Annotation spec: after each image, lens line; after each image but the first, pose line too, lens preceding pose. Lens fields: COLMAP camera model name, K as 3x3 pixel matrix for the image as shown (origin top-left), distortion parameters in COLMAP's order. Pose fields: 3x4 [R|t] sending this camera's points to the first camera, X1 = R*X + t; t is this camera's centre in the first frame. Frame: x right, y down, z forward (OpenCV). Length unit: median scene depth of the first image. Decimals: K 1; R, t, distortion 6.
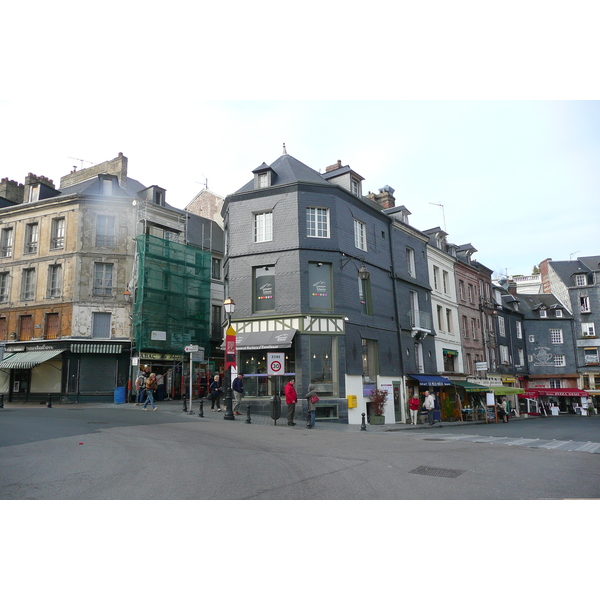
lens RADIAL K [[482.4, 0, 300.0], [0, 482.4, 300.0], [0, 0, 1]] dist [-0.007222, -0.002664]
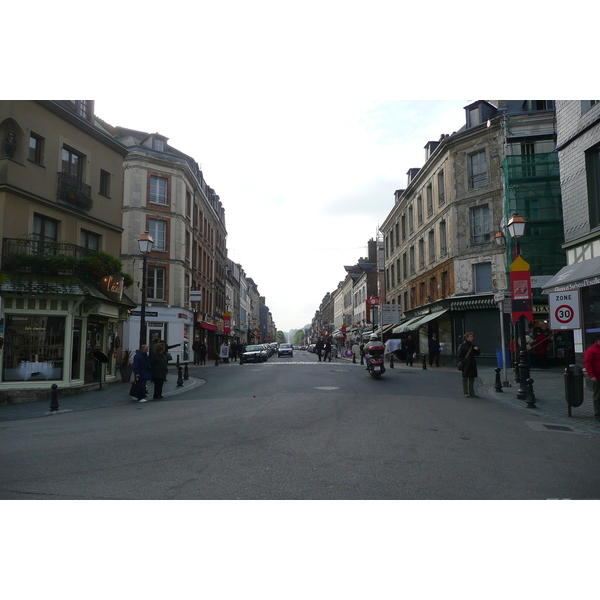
lens RADIAL K [[482.4, 0, 300.0], [0, 482.4, 300.0], [0, 0, 1]] dist [-0.007222, -0.002664]
pose [[0.399500, -0.085418, -0.912745, 0.244876], [0.158385, 0.987108, -0.023053, 0.059923], [0.902947, -0.135356, 0.407879, 0.345669]]
